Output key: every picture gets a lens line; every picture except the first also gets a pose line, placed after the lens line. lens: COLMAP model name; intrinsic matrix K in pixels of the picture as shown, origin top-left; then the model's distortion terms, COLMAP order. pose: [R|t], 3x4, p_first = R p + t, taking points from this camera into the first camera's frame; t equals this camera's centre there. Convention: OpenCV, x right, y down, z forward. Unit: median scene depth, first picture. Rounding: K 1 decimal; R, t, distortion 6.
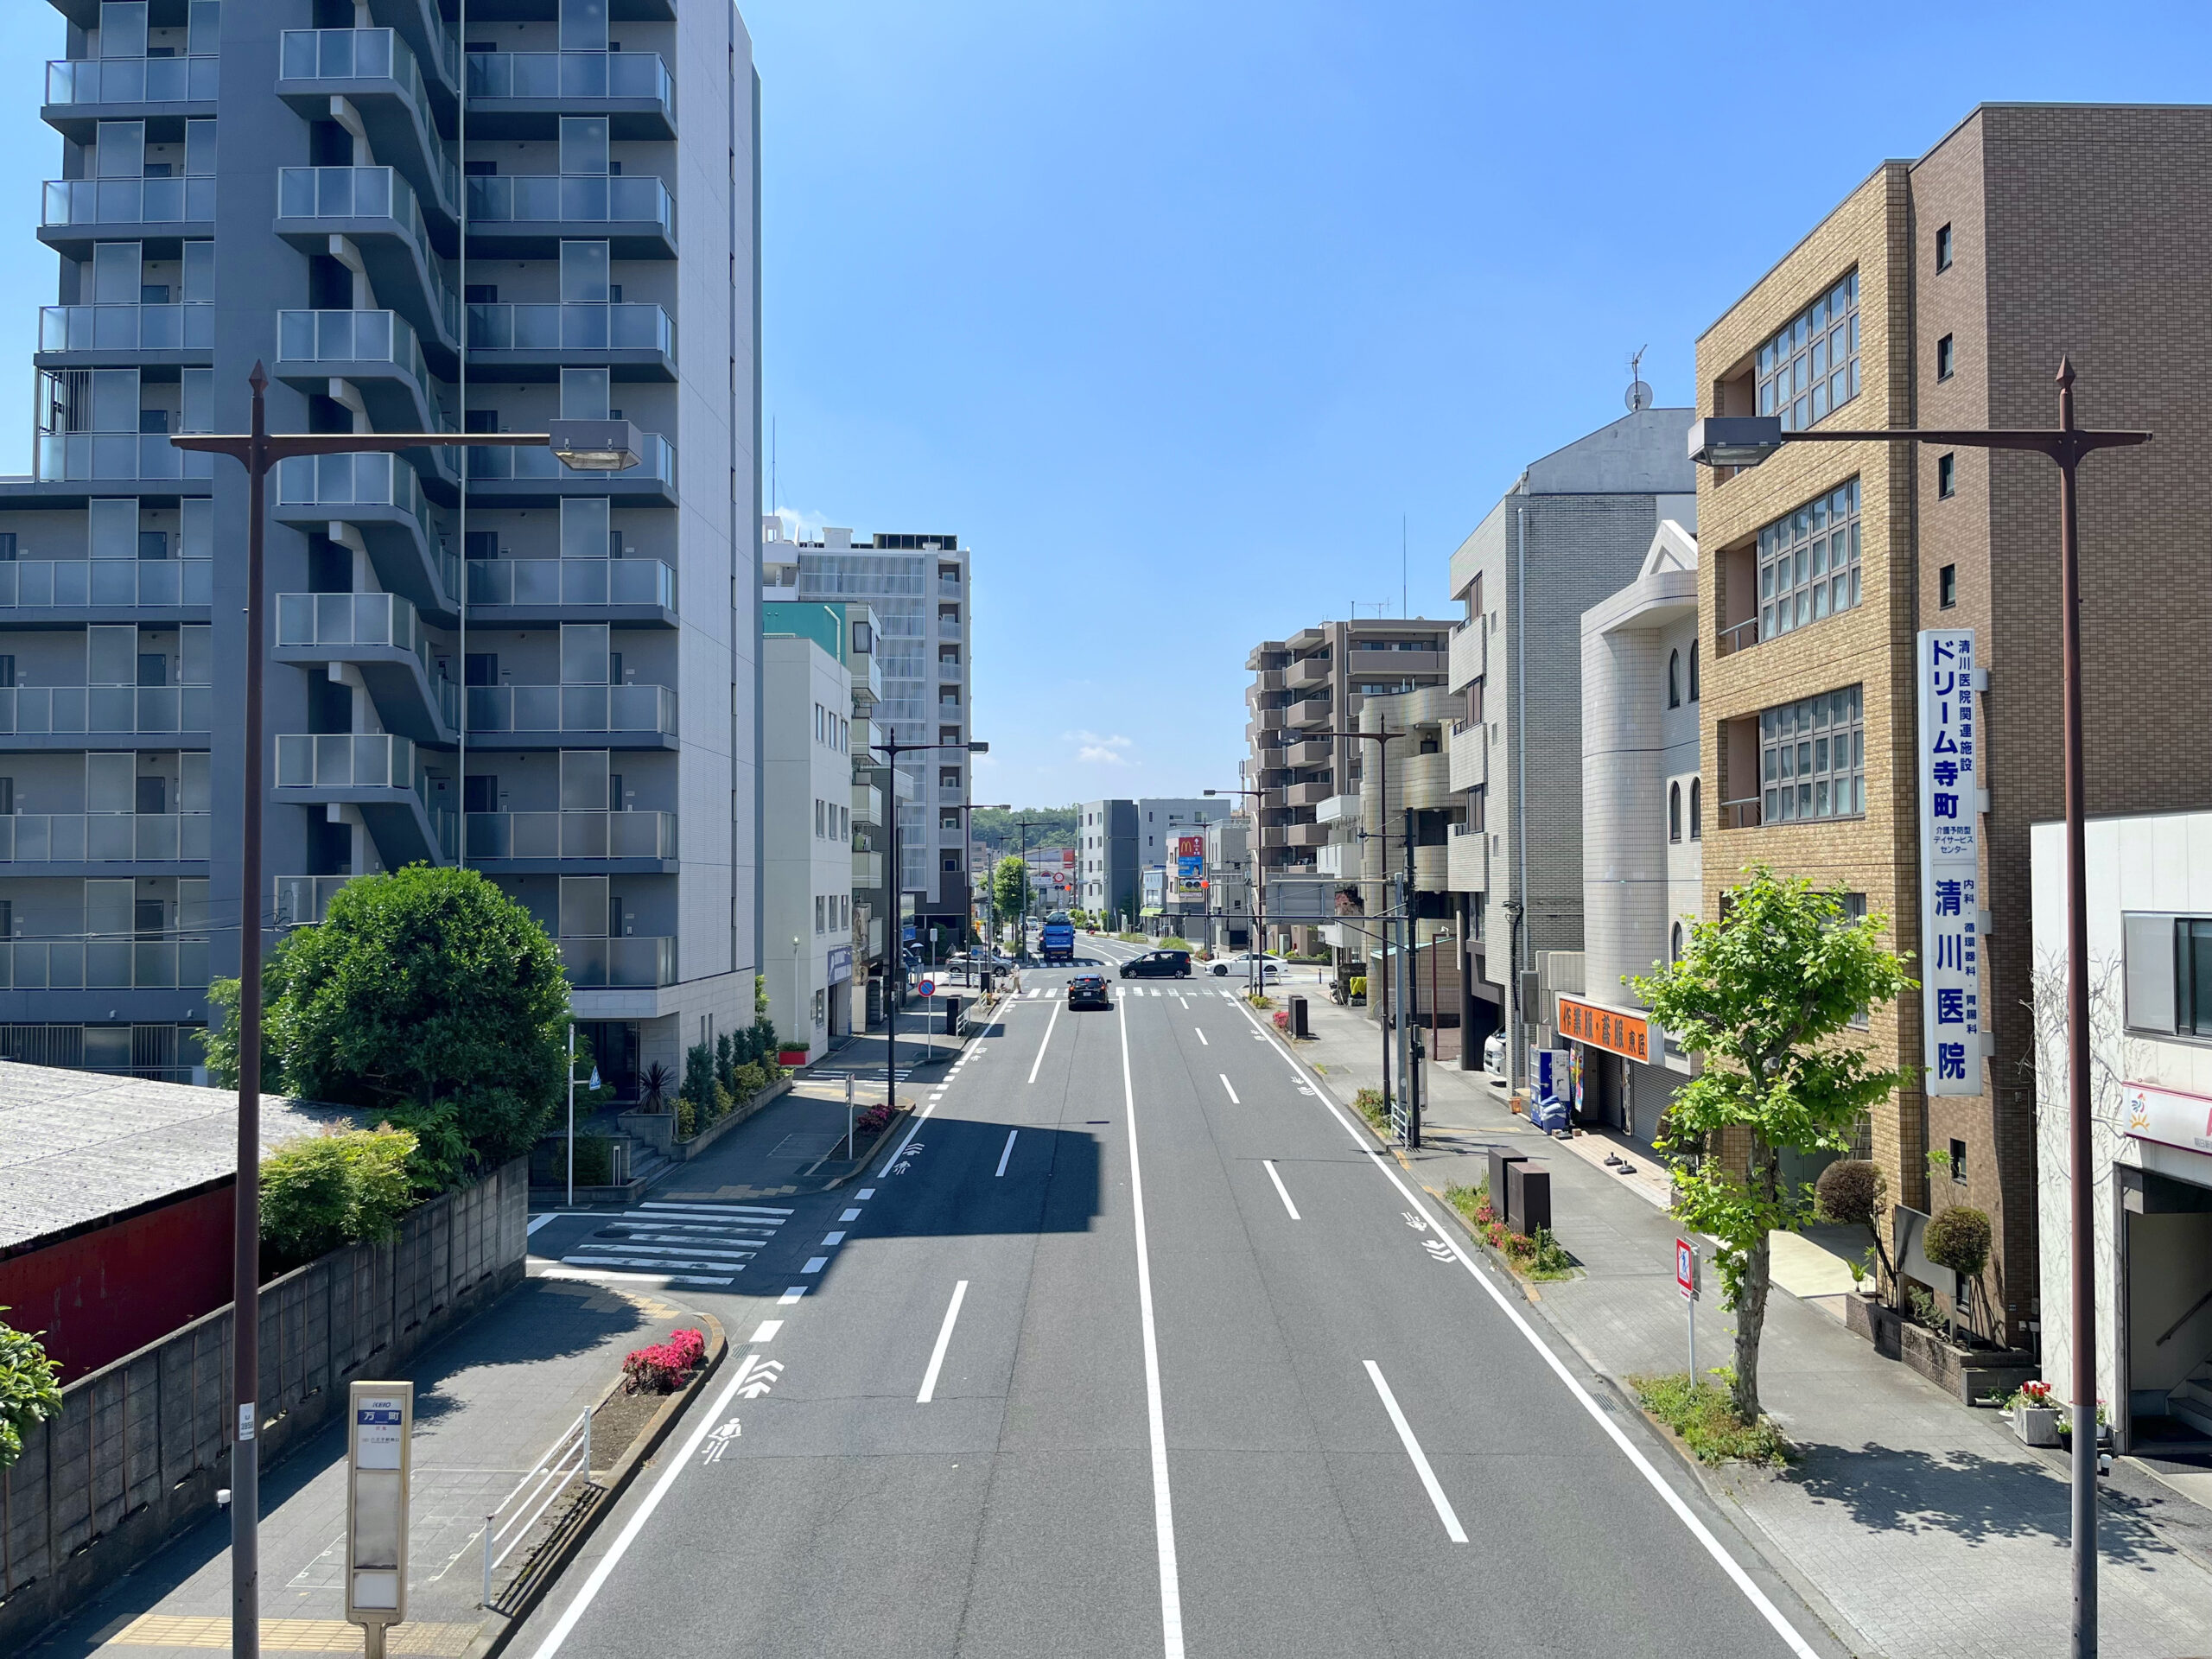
lens RADIAL K [[1678.3, 0, 1106.0], [0, 1678.3, 829.5], [0, 0, 1]] dist [0.051576, -0.064734]
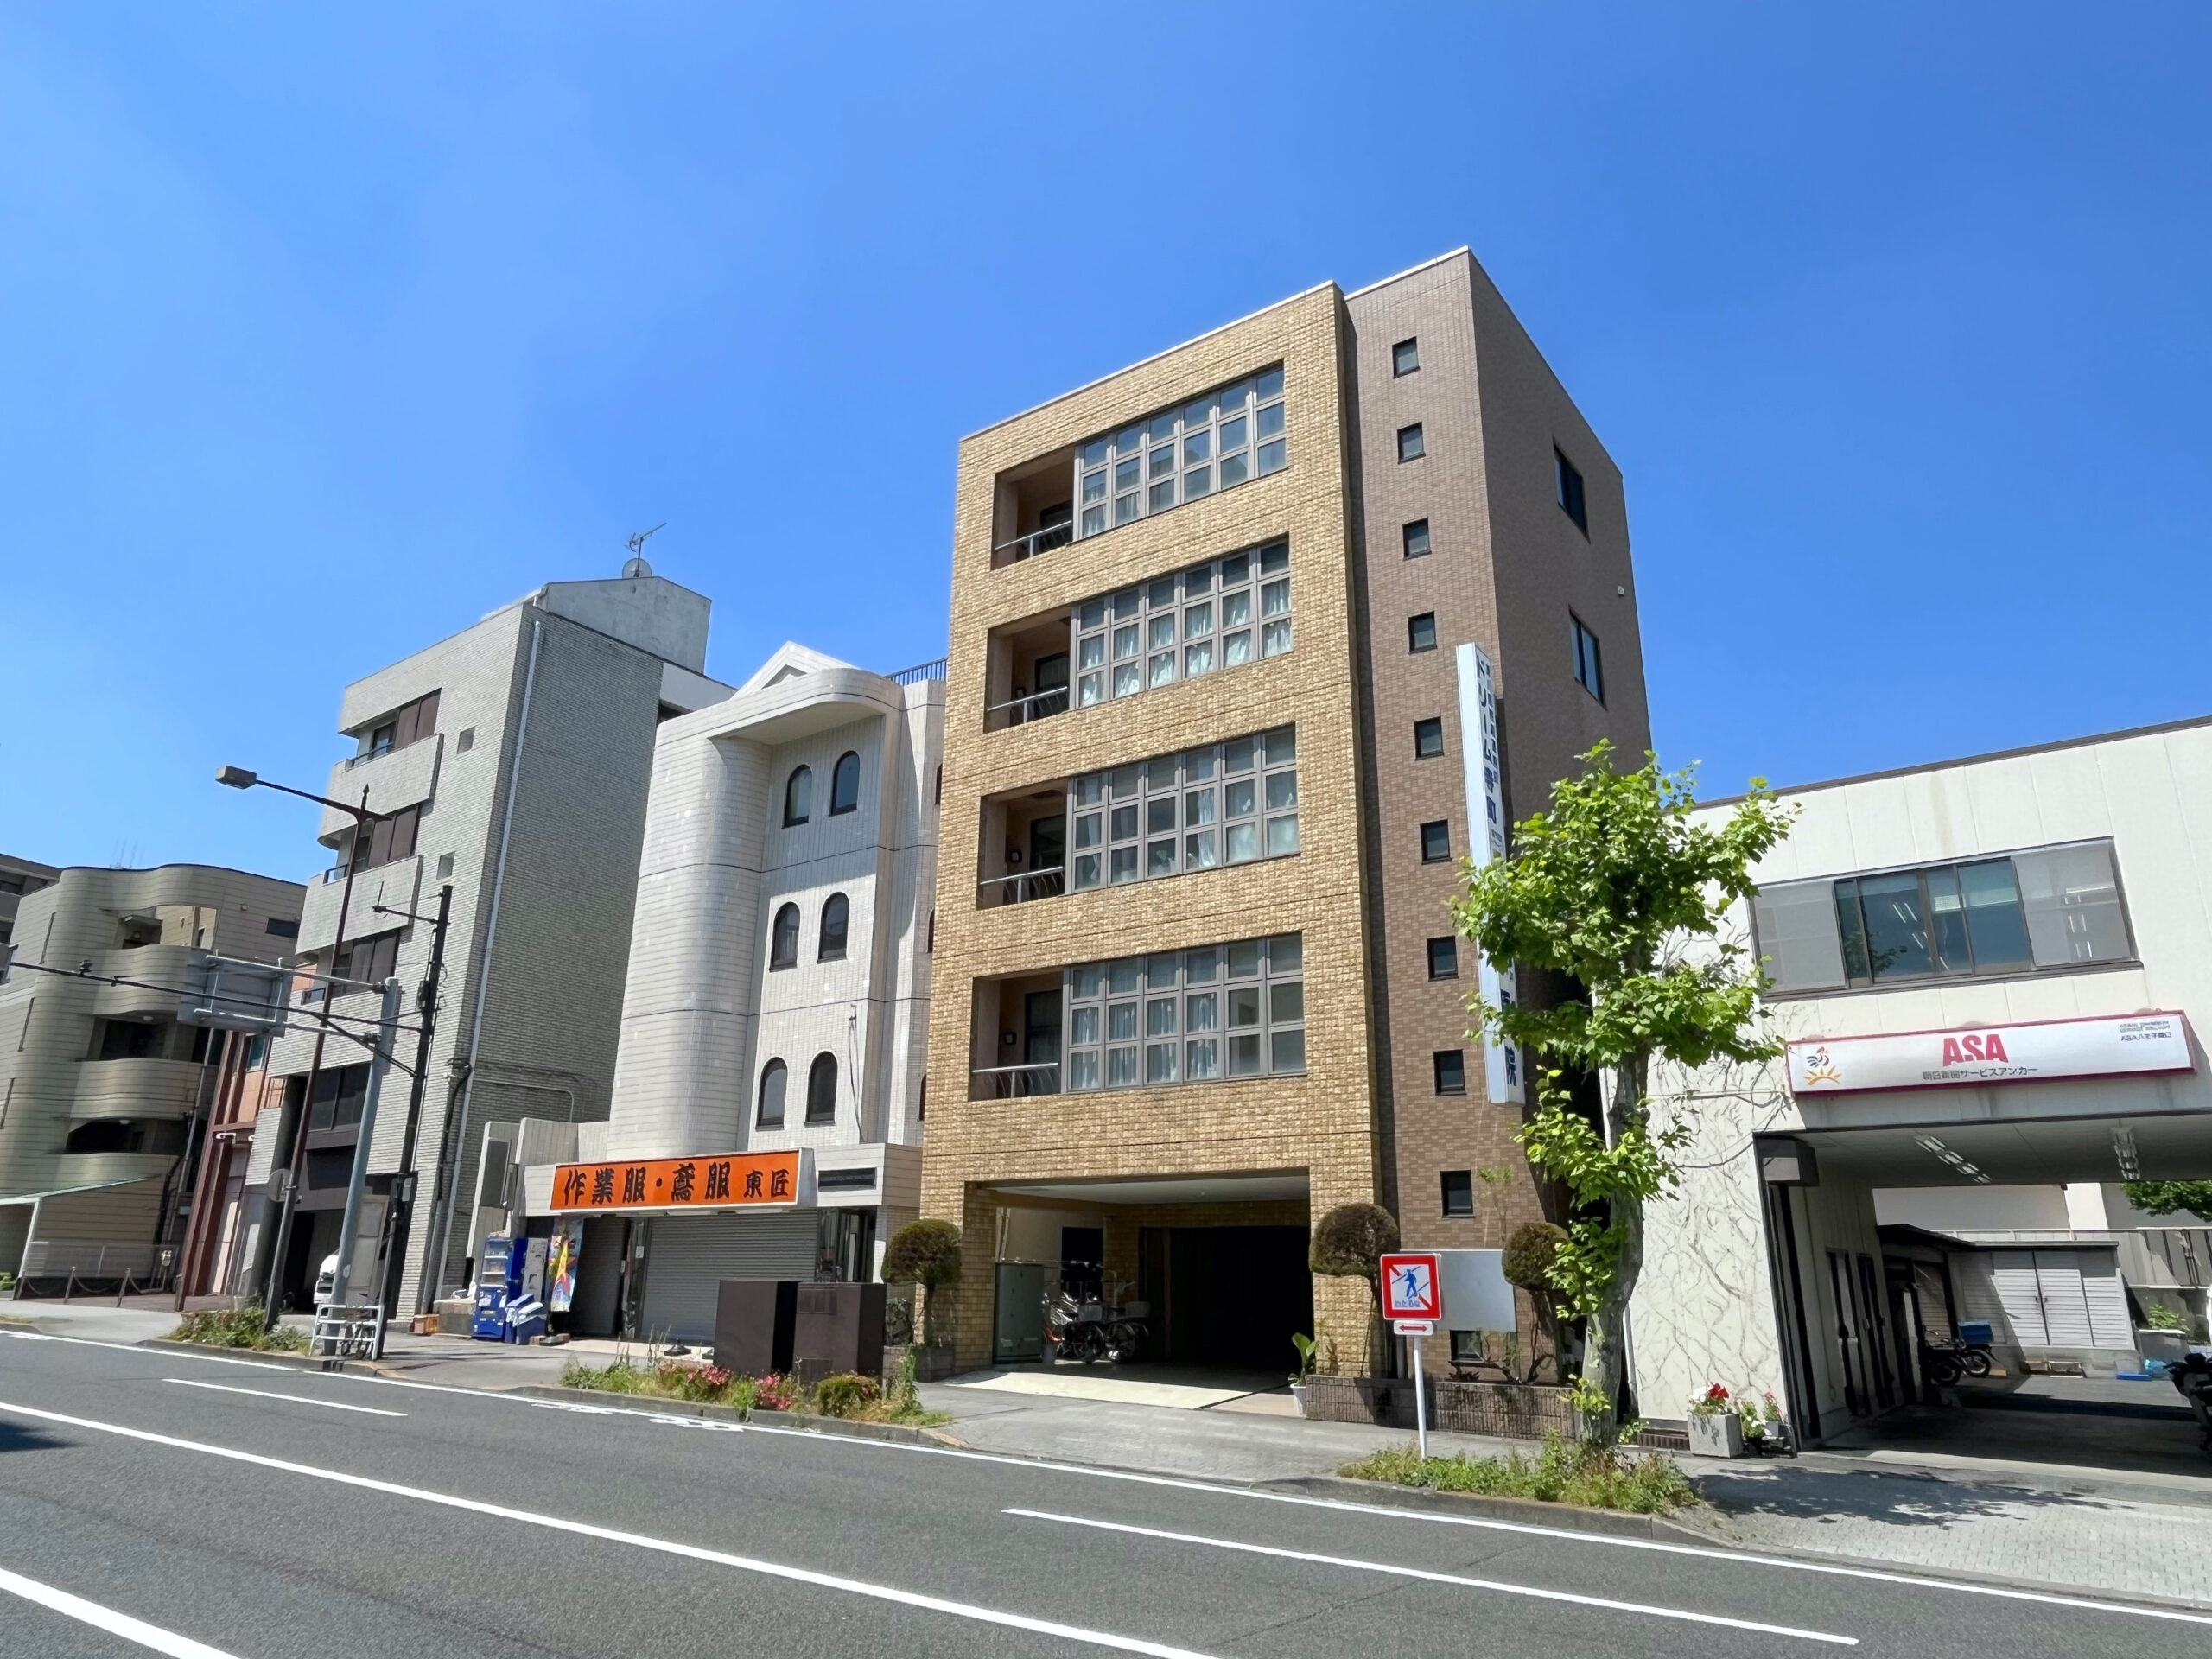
lens RADIAL K [[1418.3, 0, 1106.0], [0, 1418.3, 829.5], [0, 0, 1]] dist [0.001857, 0.001239]
pose [[0.575714, 0.262022, 0.774531, -0.206376], [-0.042592, 0.955587, -0.291615, 0.186751], [-0.816541, 0.134898, 0.561305, 0.538285]]
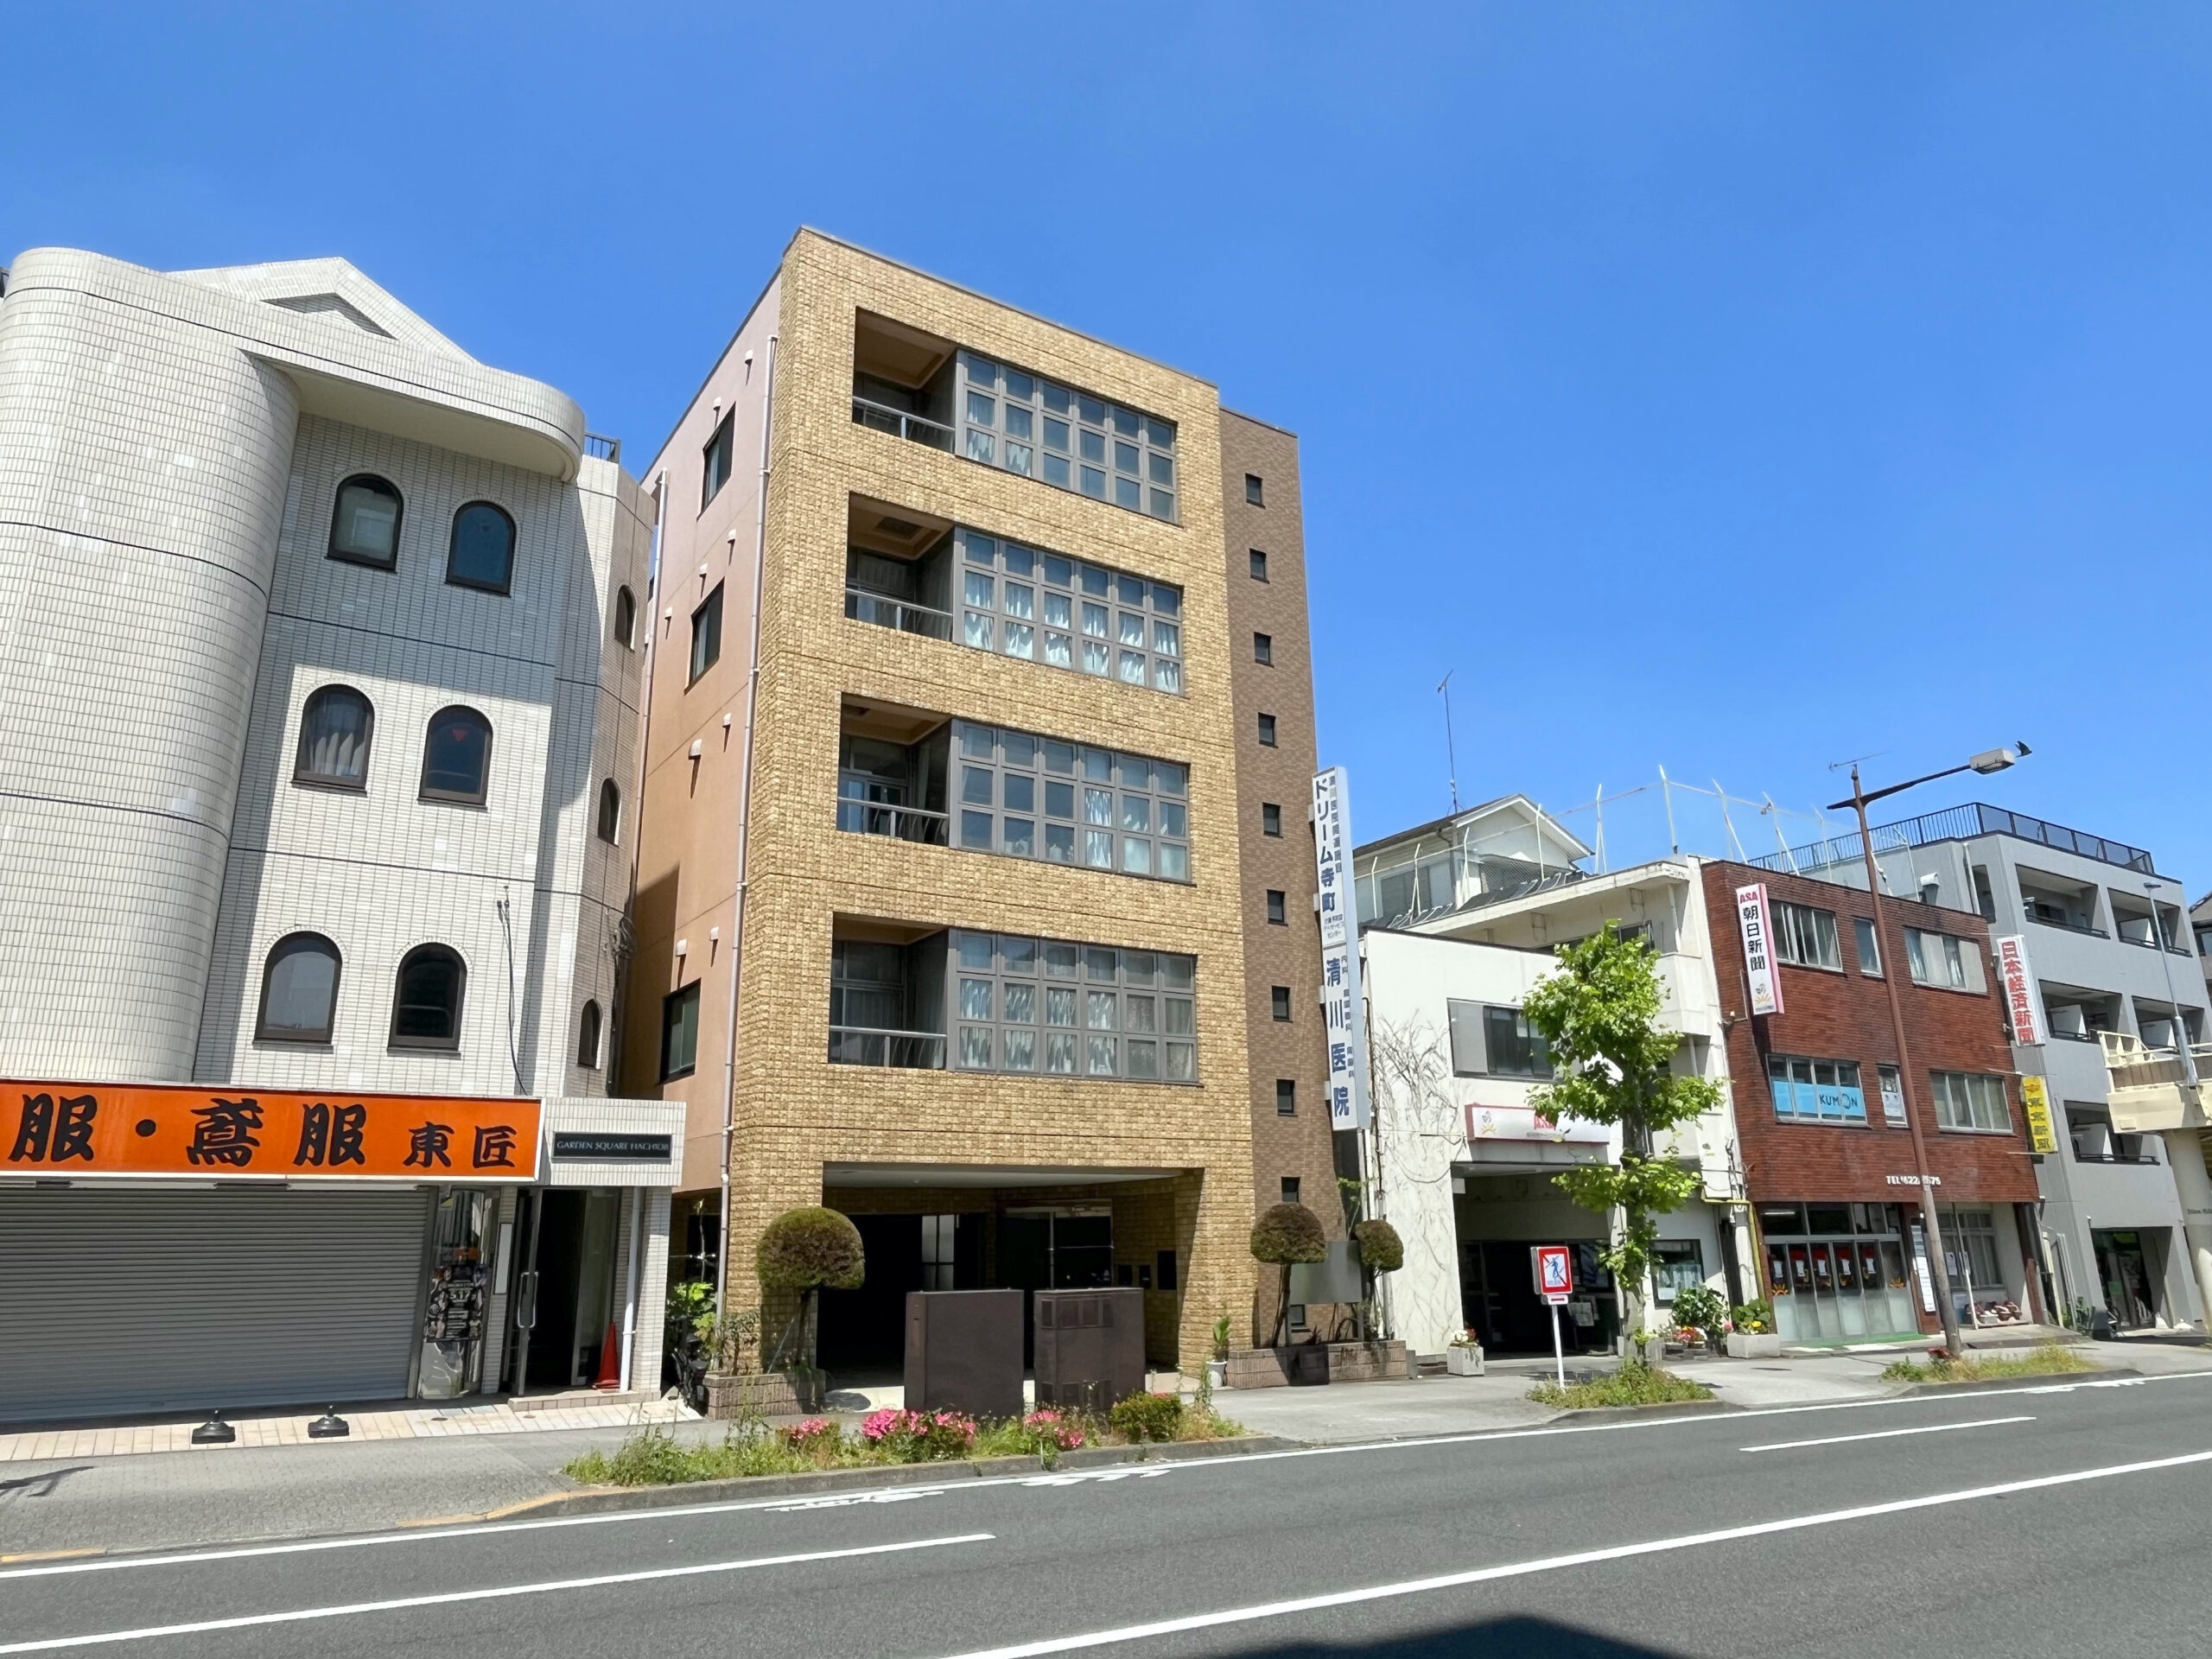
lens RADIAL K [[1425.0, 0, 1106.0], [0, 1425.0, 829.5], [0, 0, 1]] dist [-0.002587, -0.002937]
pose [[-0.553280, 0.247879, 0.795259, -0.206605], [-0.008776, 0.952911, -0.303124, 0.197447], [-0.832949, -0.174692, -0.525051, 1.292949]]
